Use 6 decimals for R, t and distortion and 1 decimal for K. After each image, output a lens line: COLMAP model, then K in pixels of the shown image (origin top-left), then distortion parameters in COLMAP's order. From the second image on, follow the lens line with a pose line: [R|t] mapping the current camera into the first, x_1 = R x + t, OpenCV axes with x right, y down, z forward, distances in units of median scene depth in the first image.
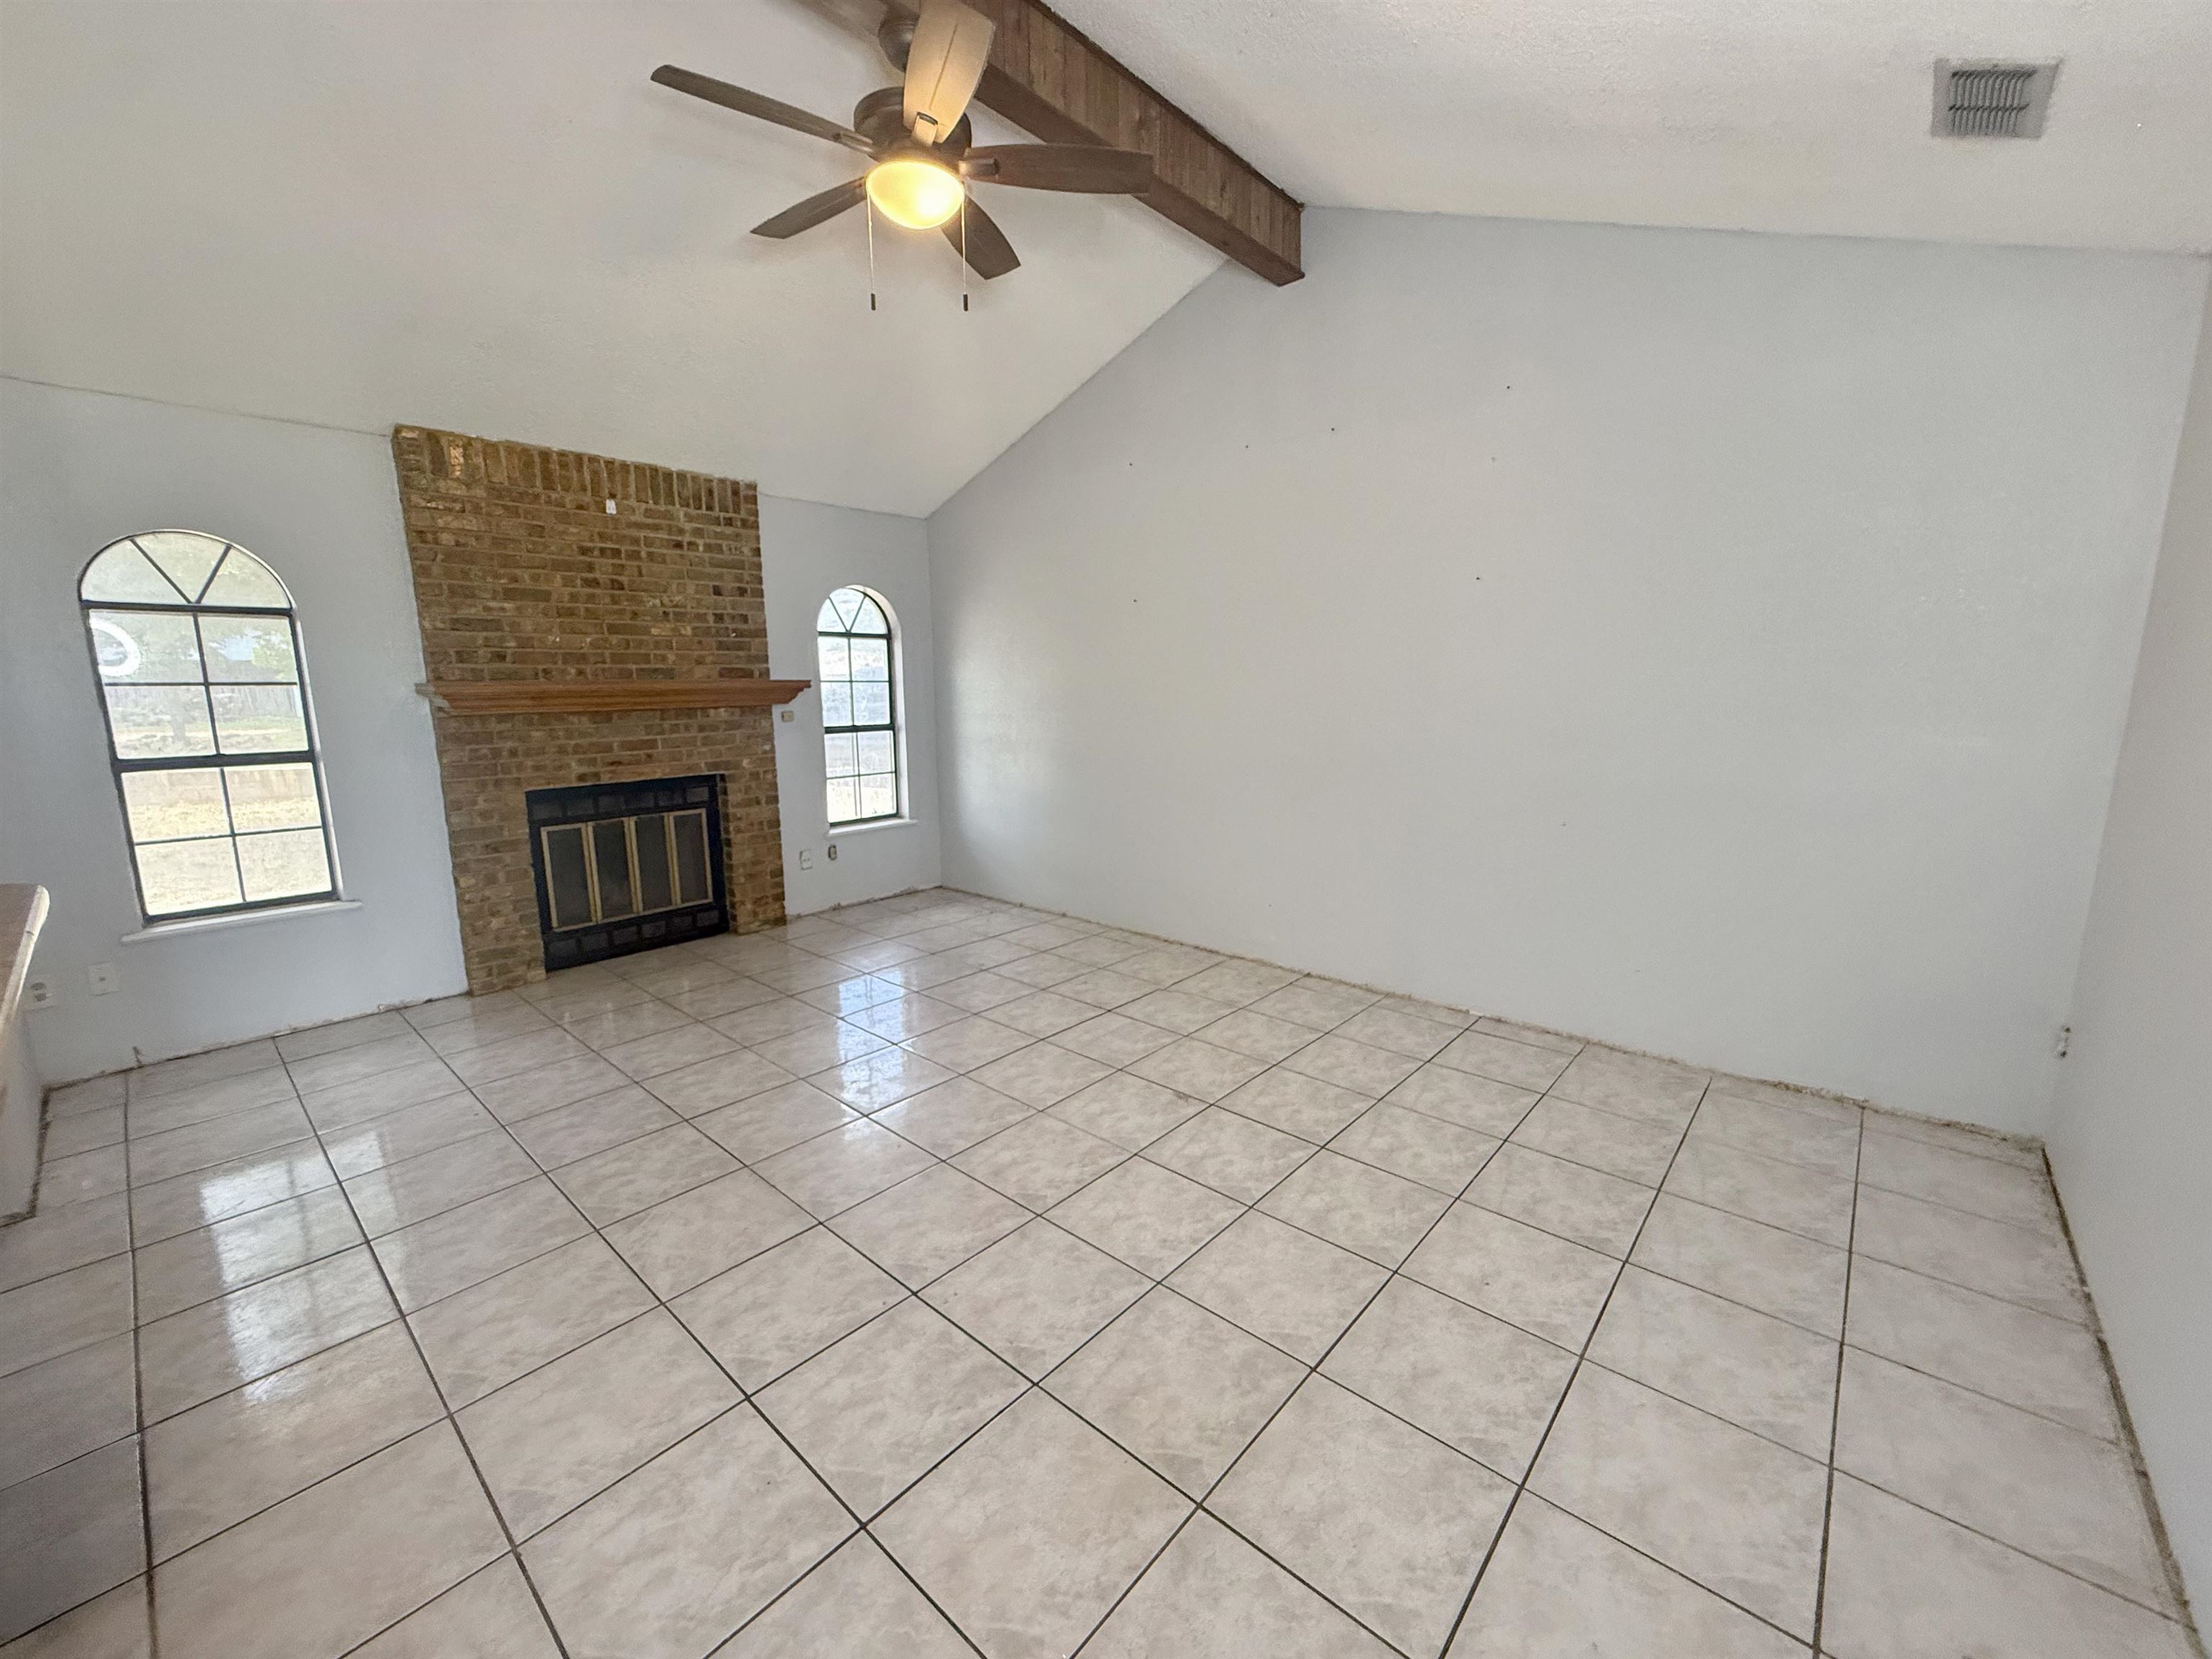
lens RADIAL K [[880.6, 0, 1096.5], [0, 880.6, 827.4], [0, 0, 1]] dist [-0.000938, 0.000762]
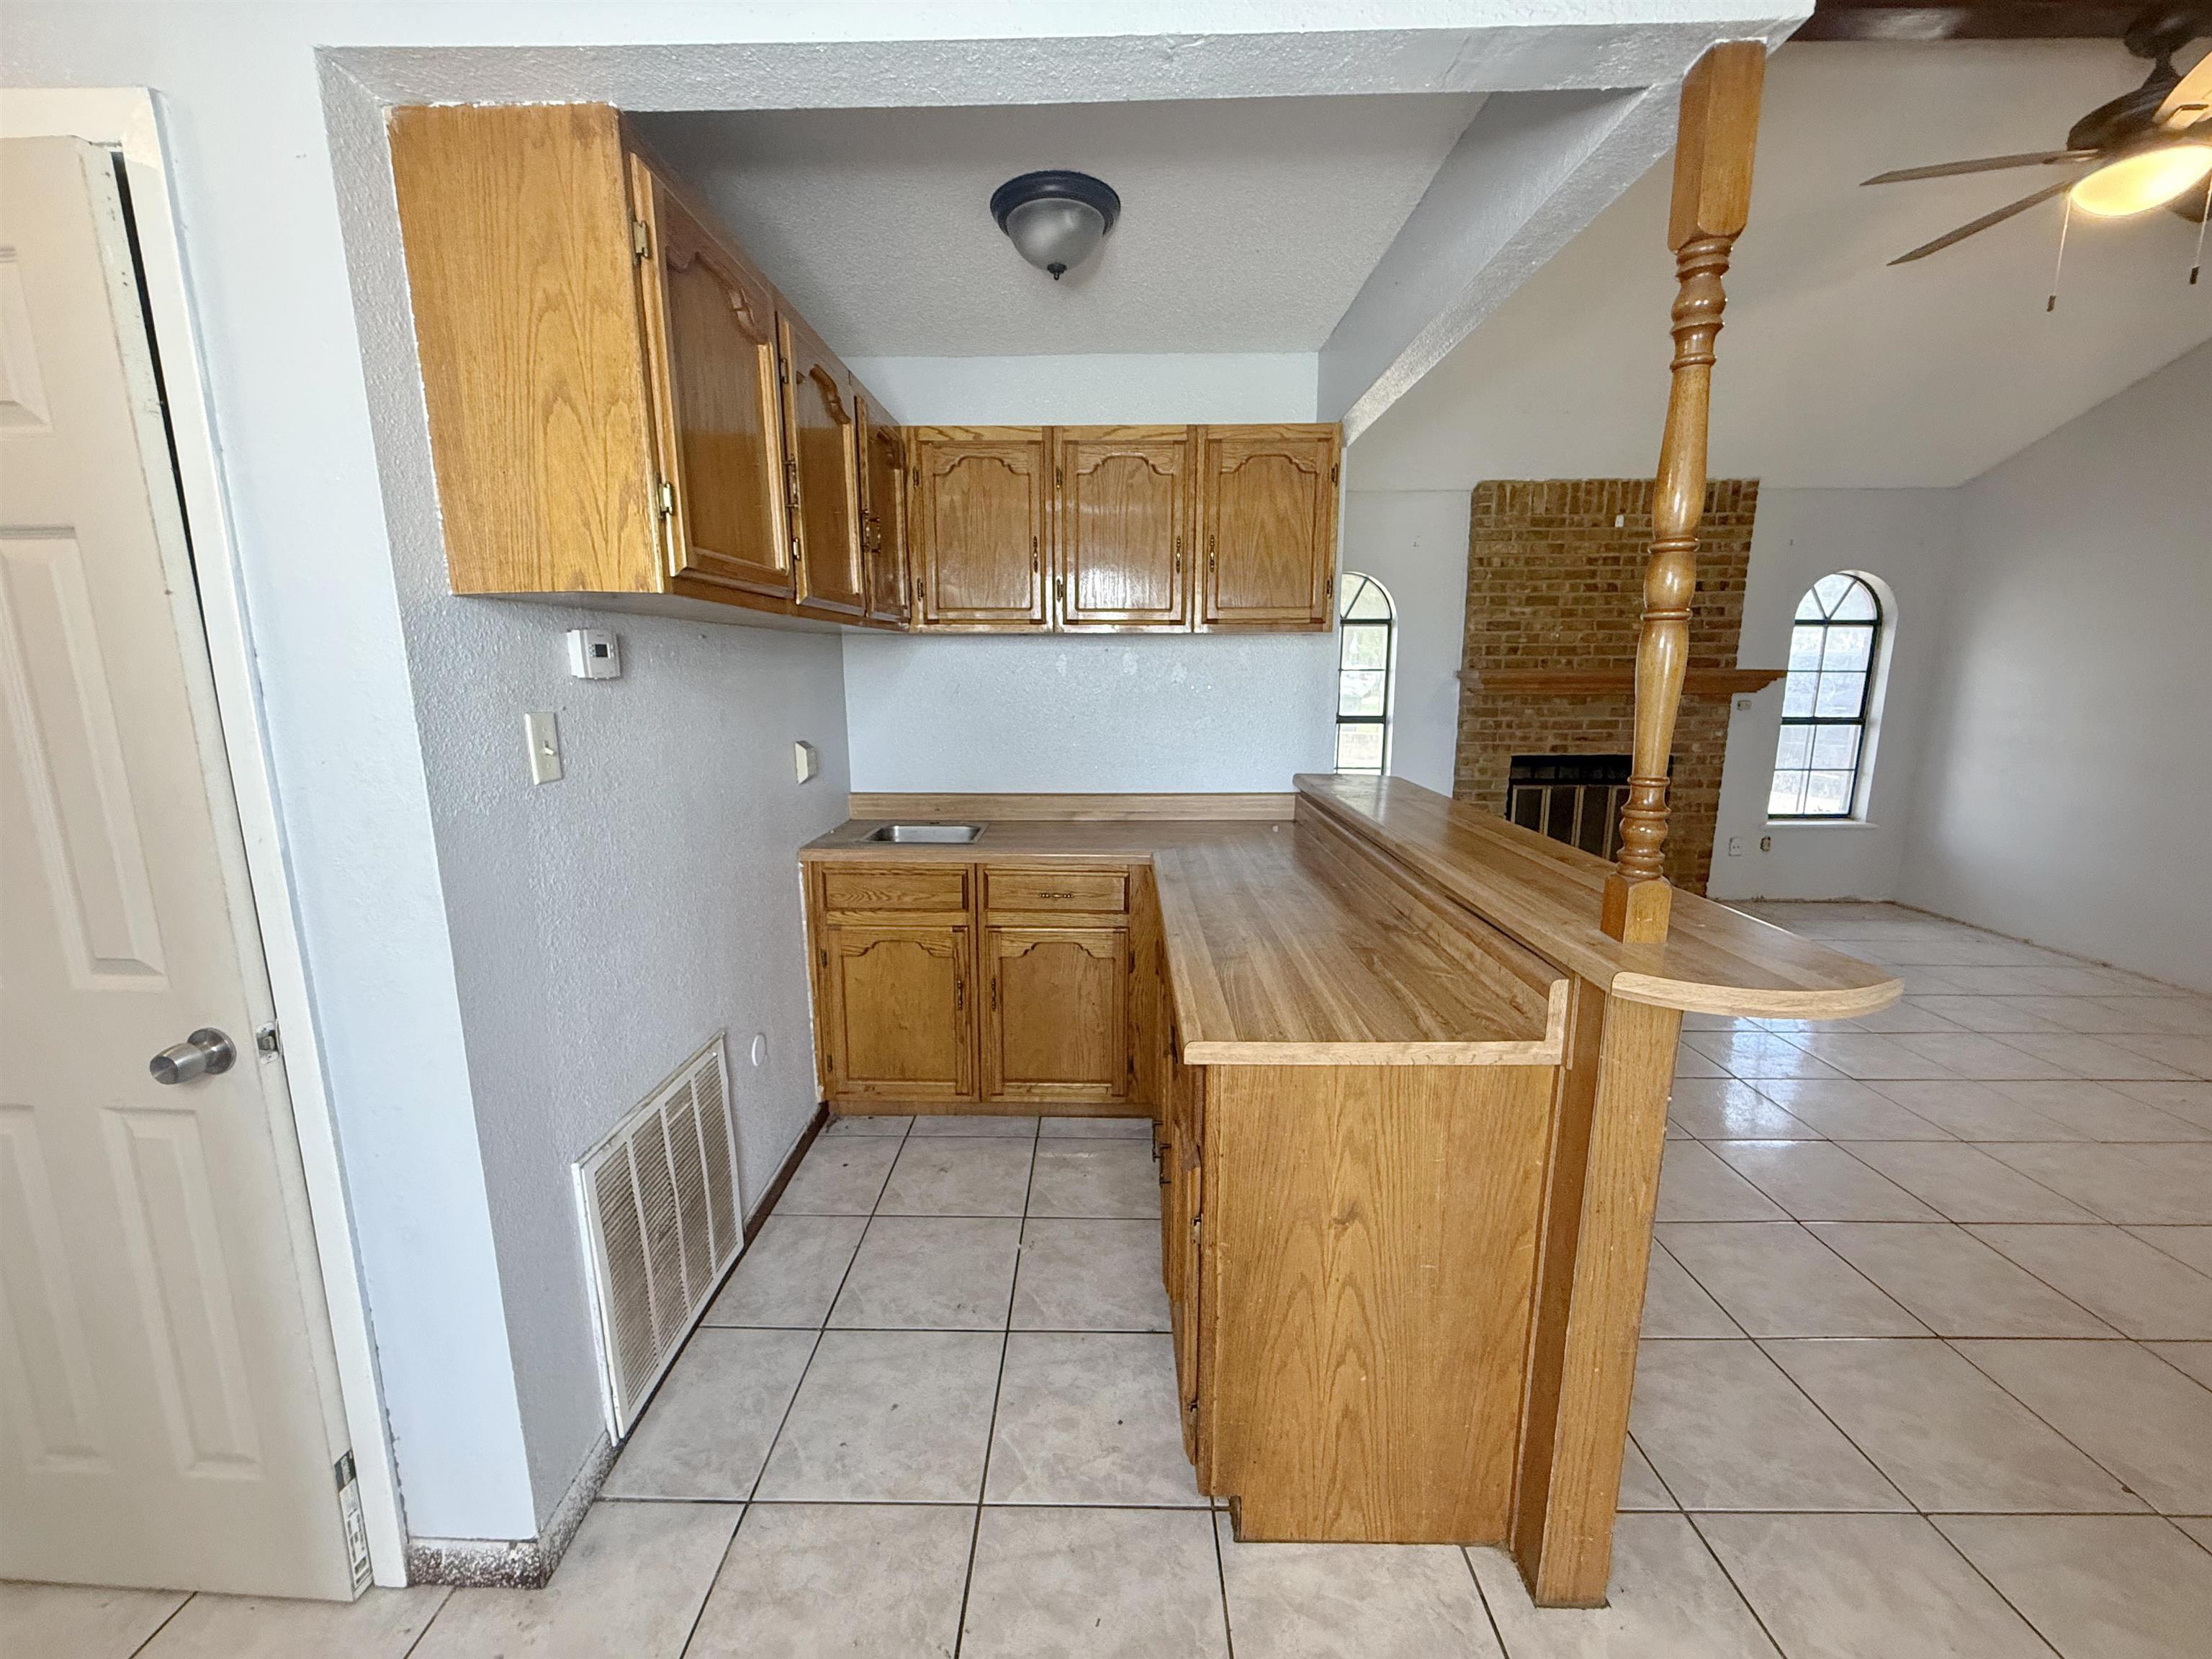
lens RADIAL K [[880.6, 0, 1100.2], [0, 880.6, 830.9], [0, 0, 1]] dist [-0.000938, 0.000762]
pose [[0.657147, 0.144656, -0.739752, -0.081290], [-0.129974, 0.988458, 0.077830, 0.045545], [0.742472, 0.045003, 0.668363, -0.295503]]
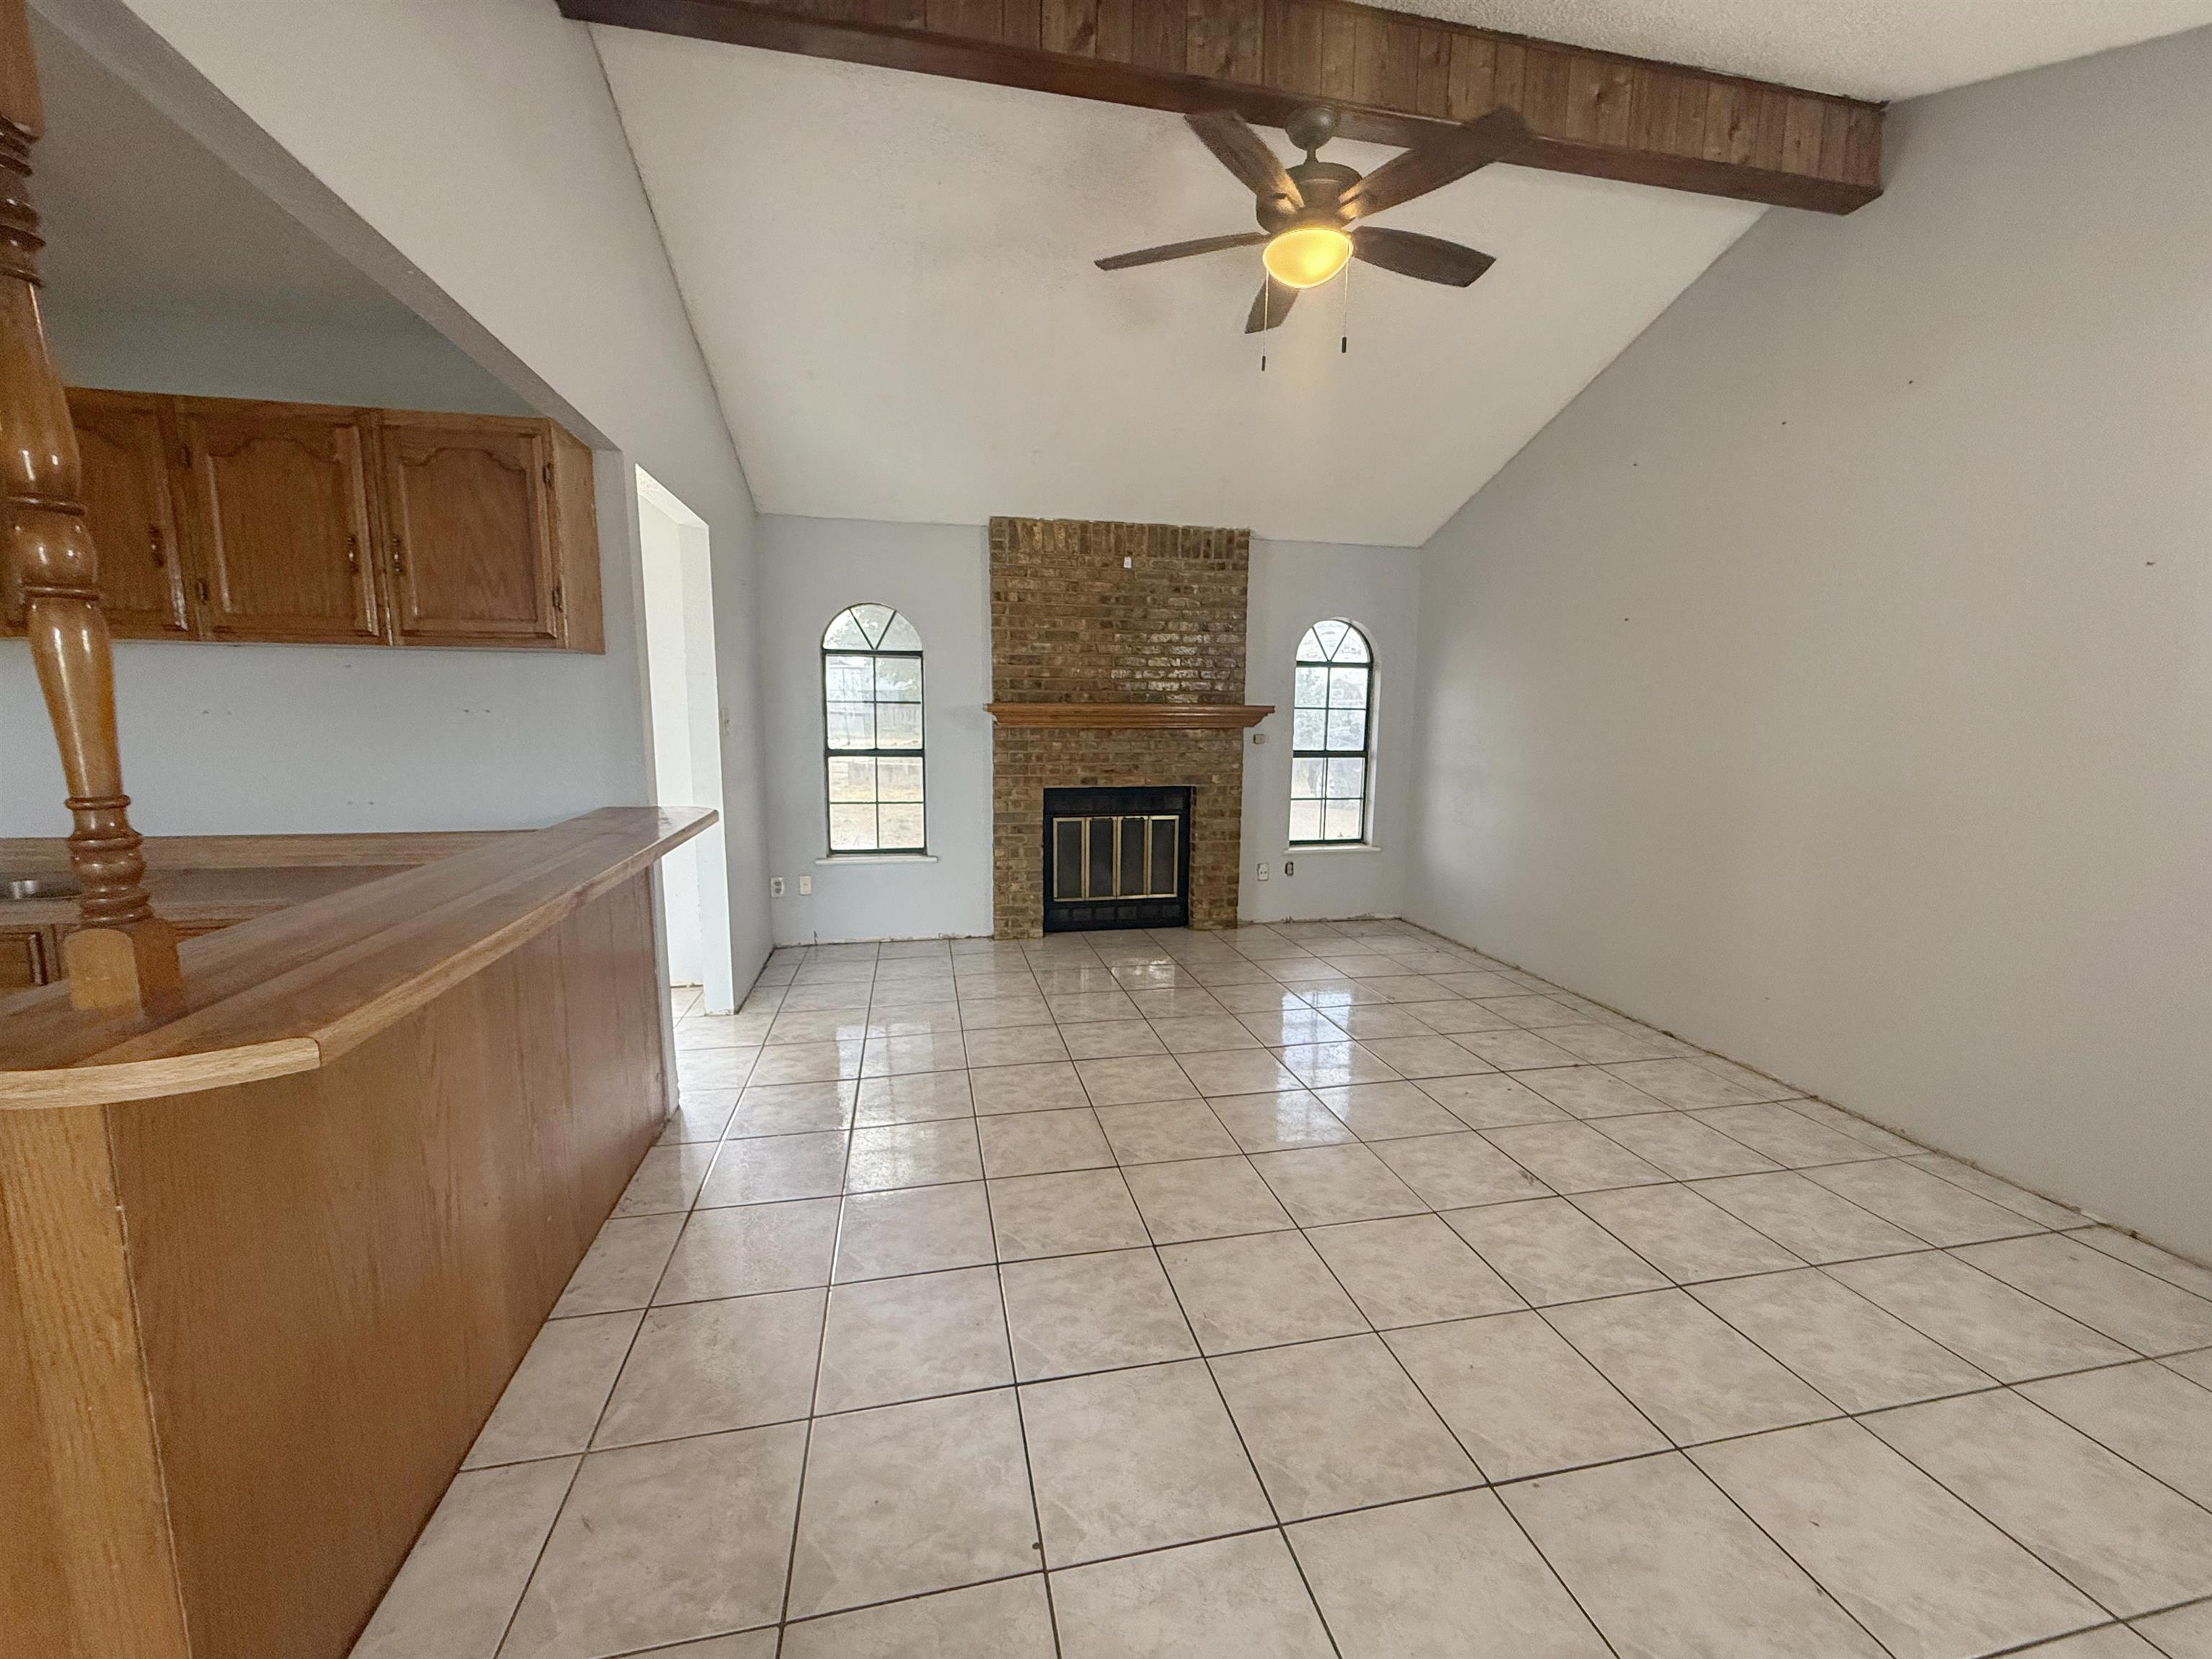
lens RADIAL K [[880.6, 0, 1103.5], [0, 880.6, 826.5], [0, 0, 1]] dist [-0.000938, 0.000762]
pose [[0.807127, 0.092439, -0.583097, 0.176674], [-0.113521, 0.993535, 0.000369, 0.004039], [0.579361, 0.065896, 0.812403, 0.010543]]
